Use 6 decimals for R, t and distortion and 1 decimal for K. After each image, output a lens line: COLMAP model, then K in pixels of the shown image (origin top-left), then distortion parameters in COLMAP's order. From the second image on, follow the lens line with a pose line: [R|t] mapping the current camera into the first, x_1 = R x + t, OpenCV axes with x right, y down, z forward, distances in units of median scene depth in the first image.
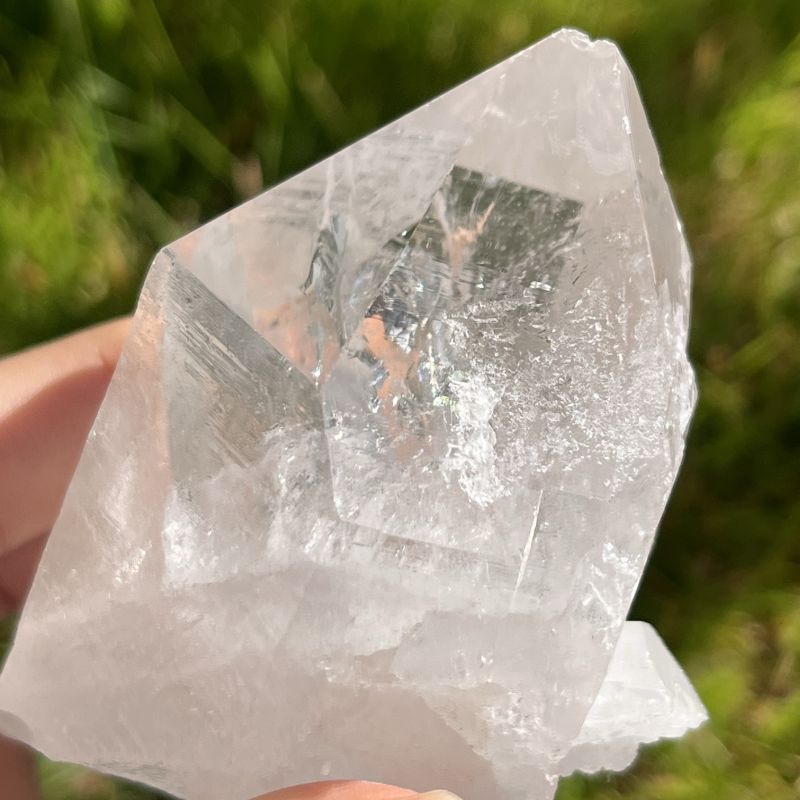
lens RADIAL K [[2104.6, 0, 400.0], [0, 2104.6, 400.0], [0, 0, 1]] dist [0.261103, -0.177421]
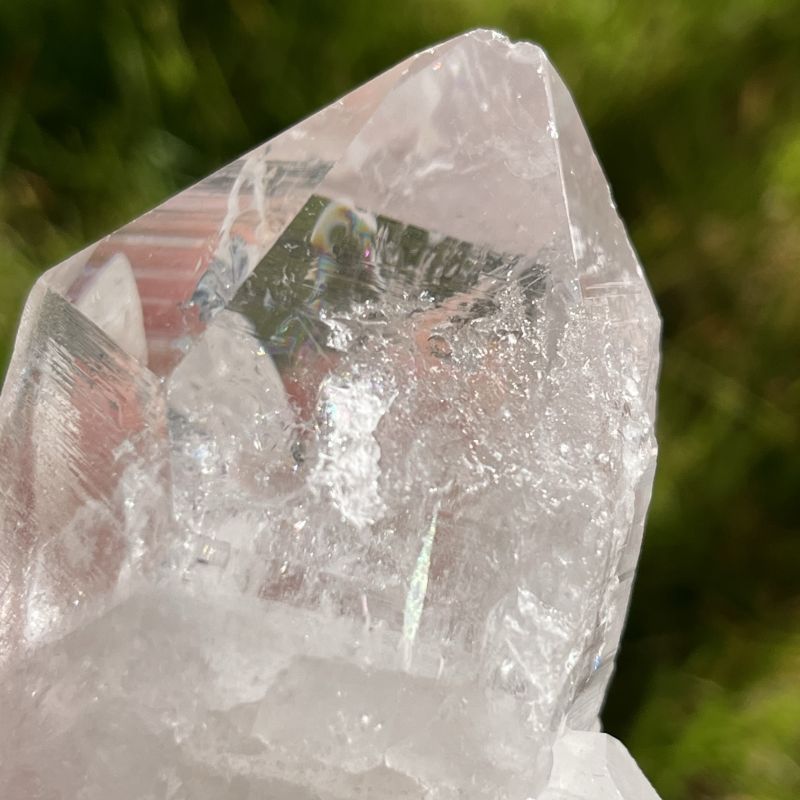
lens RADIAL K [[2104.6, 0, 400.0], [0, 2104.6, 400.0], [0, 0, 1]] dist [0.261103, -0.177421]
pose [[0.989792, -0.022173, -0.140782, 0.173125], [-0.012079, 0.971217, -0.237889, 0.199253], [0.142005, 0.237161, 0.961036, 0.176364]]
